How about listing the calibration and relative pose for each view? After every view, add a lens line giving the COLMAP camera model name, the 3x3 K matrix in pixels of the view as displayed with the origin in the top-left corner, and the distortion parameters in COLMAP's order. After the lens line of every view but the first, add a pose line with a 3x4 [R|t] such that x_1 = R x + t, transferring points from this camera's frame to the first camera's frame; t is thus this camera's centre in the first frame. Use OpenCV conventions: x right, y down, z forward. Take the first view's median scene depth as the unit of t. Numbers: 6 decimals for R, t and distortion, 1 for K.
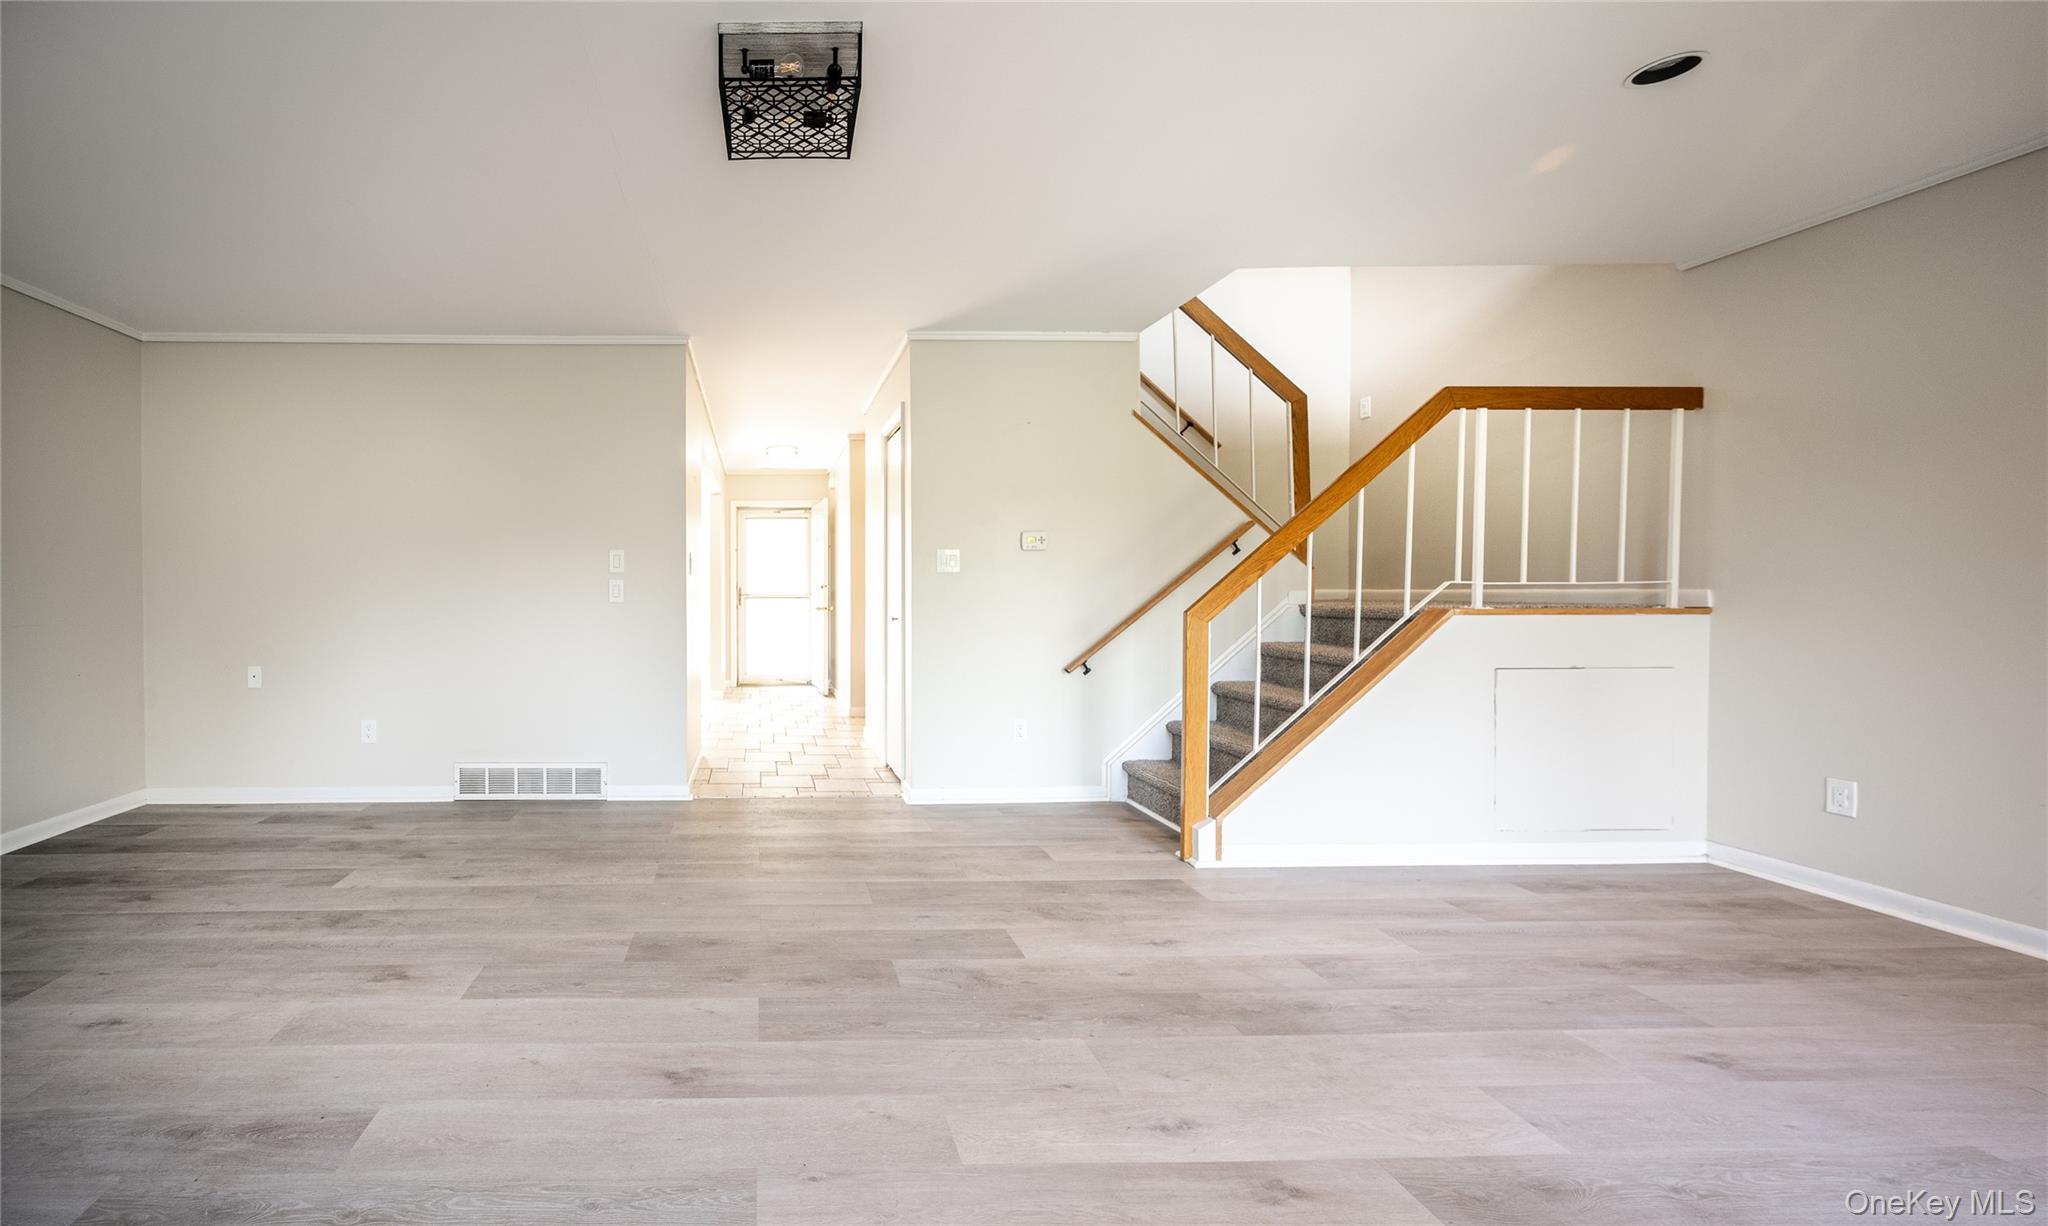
lens RADIAL K [[836.3, 0, 790.4], [0, 836.3, 606.3], [0, 0, 1]] dist [0.000065, 0.000068]
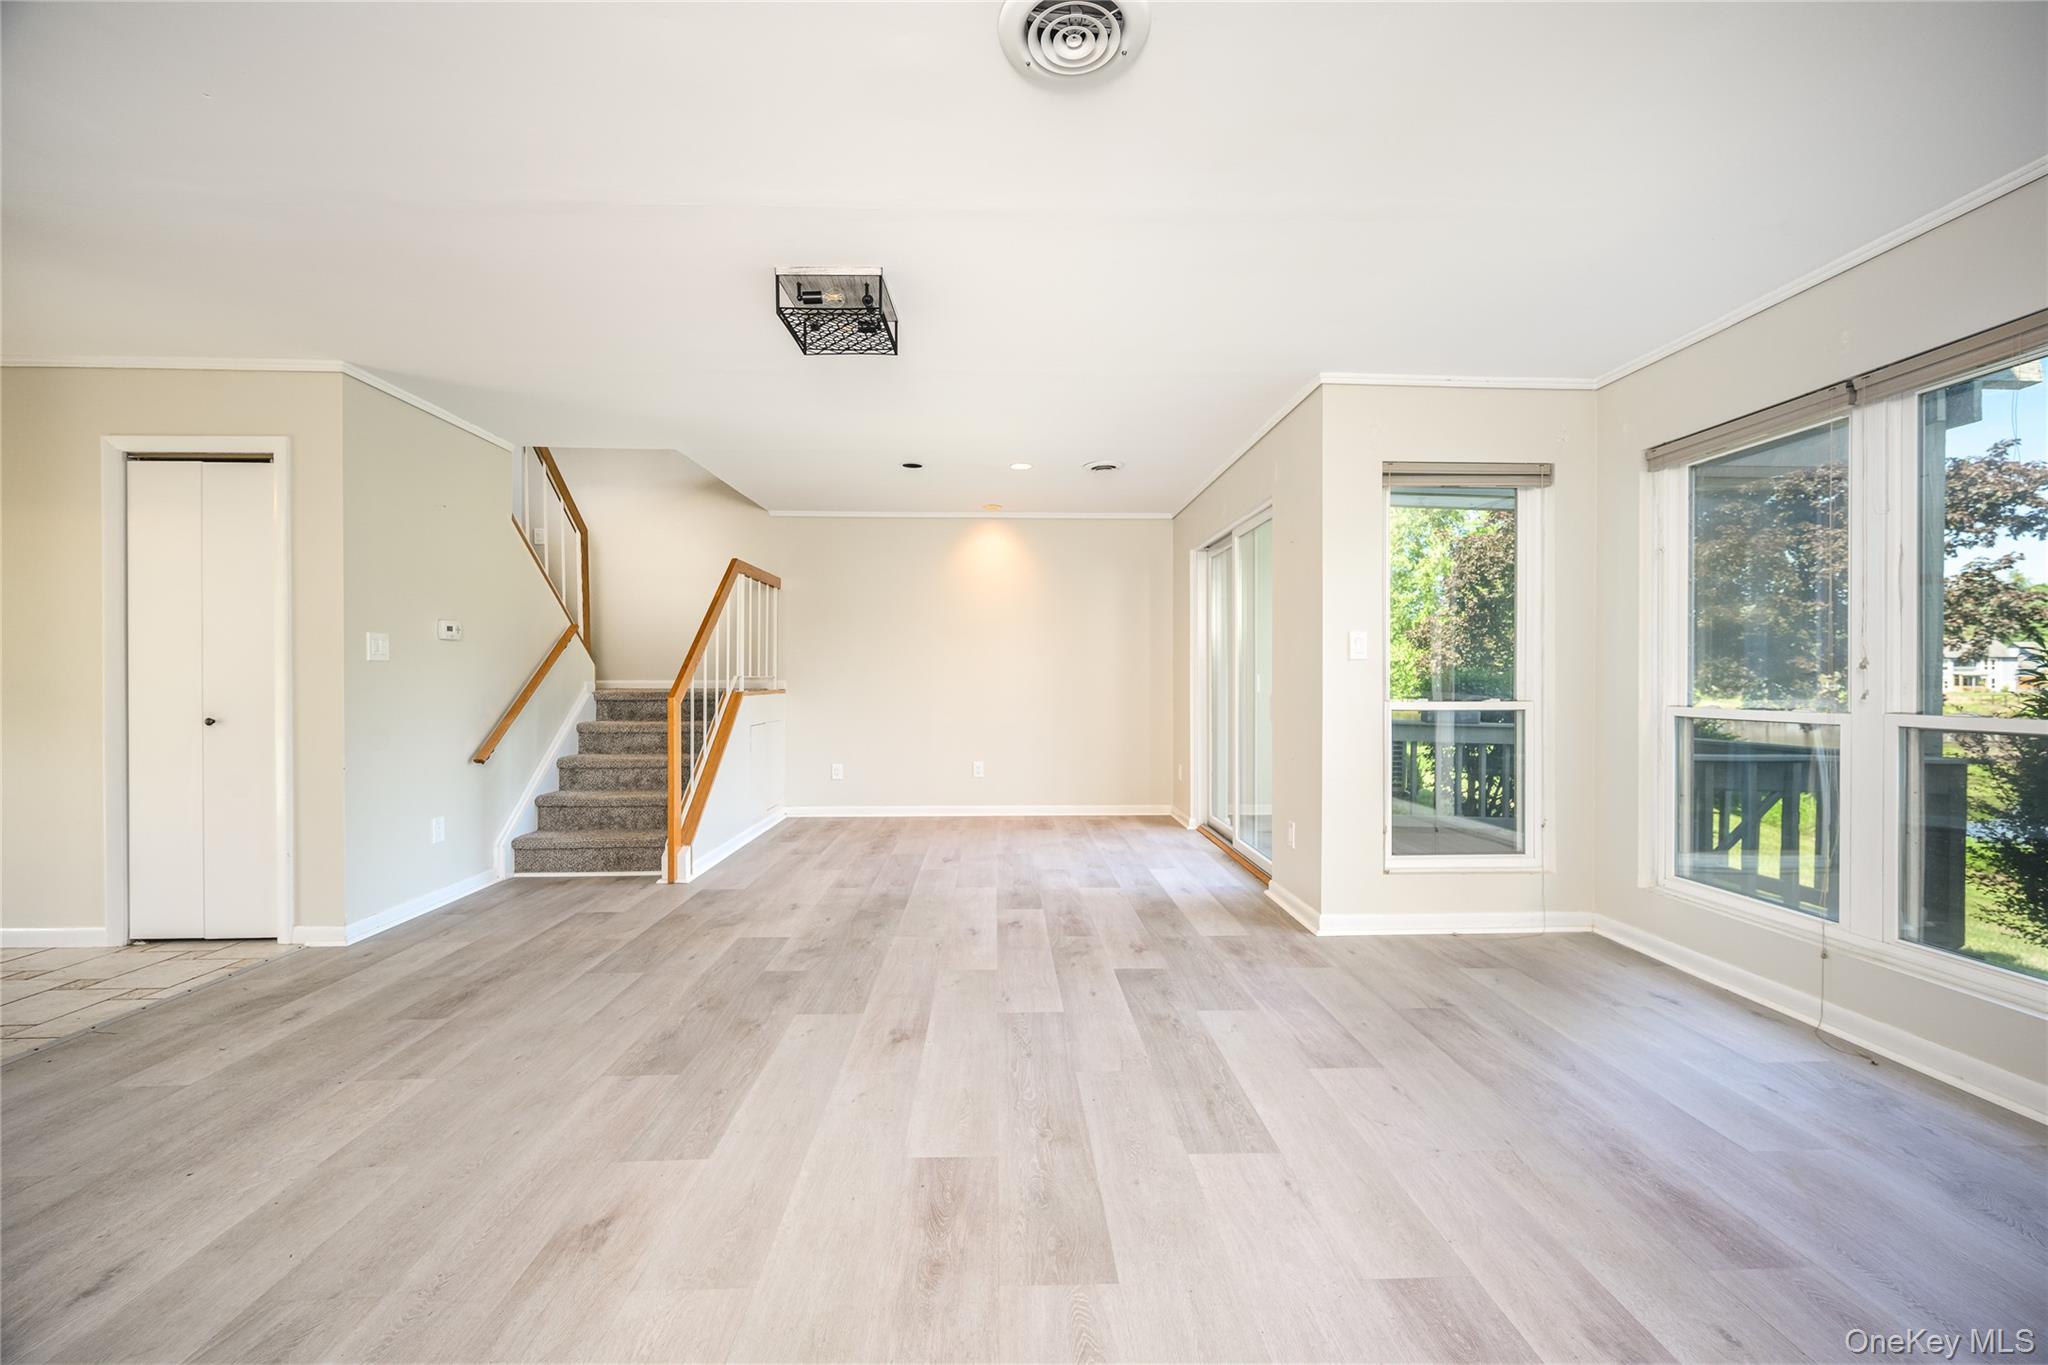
lens RADIAL K [[780.5, 0, 1018.8], [0, 780.5, 680.8], [0, 0, 1]] dist [0.000033, 0.000089]
pose [[0.004968, 0.001674, 0.999986, -0.996965], [0.023387, 0.999725, -0.001789, -0.003033], [-0.999714, 0.023396, 0.004927, 0.566981]]
